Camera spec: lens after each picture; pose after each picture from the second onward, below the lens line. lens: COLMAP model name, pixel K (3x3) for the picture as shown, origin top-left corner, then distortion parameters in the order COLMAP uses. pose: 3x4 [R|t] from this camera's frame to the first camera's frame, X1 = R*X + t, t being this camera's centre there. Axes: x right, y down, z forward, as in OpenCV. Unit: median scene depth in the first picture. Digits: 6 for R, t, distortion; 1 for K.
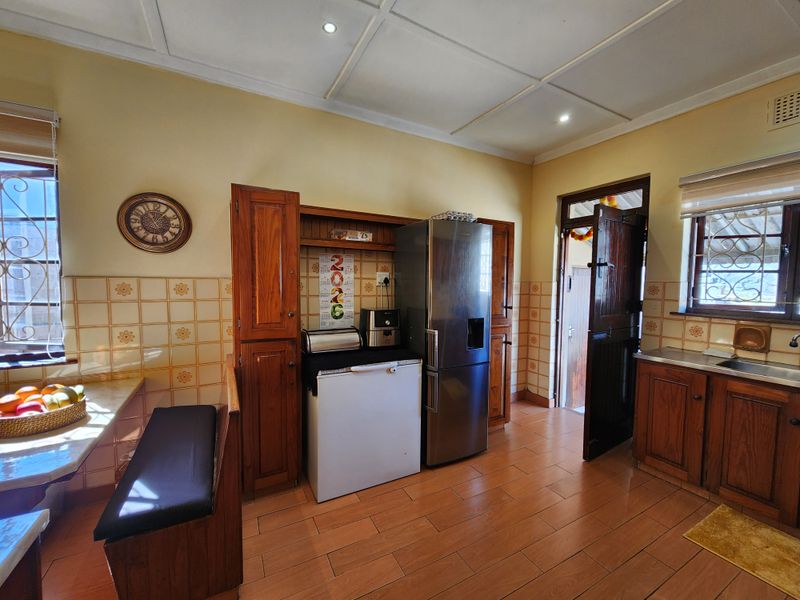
lens RADIAL K [[325.8, 0, 401.0], [0, 325.8, 304.6], [0, 0, 1]] dist [0.005815, -0.001996]
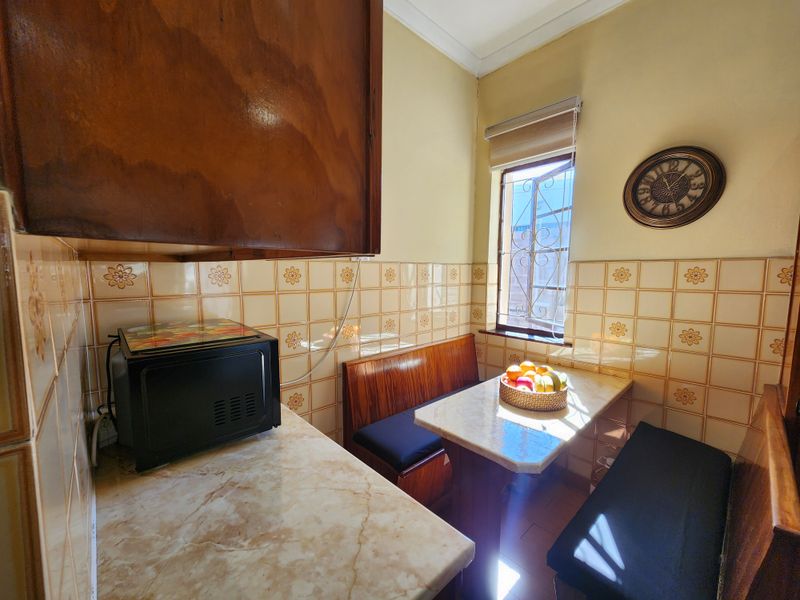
lens RADIAL K [[325.8, 0, 400.1], [0, 325.8, 303.5], [0, 0, 1]] dist [0.005815, -0.001996]
pose [[0.245637, 0.085472, -0.965586, -0.148668], [-0.062165, 0.995444, 0.072301, 0.002911], [0.967367, 0.042266, 0.249831, 0.217470]]
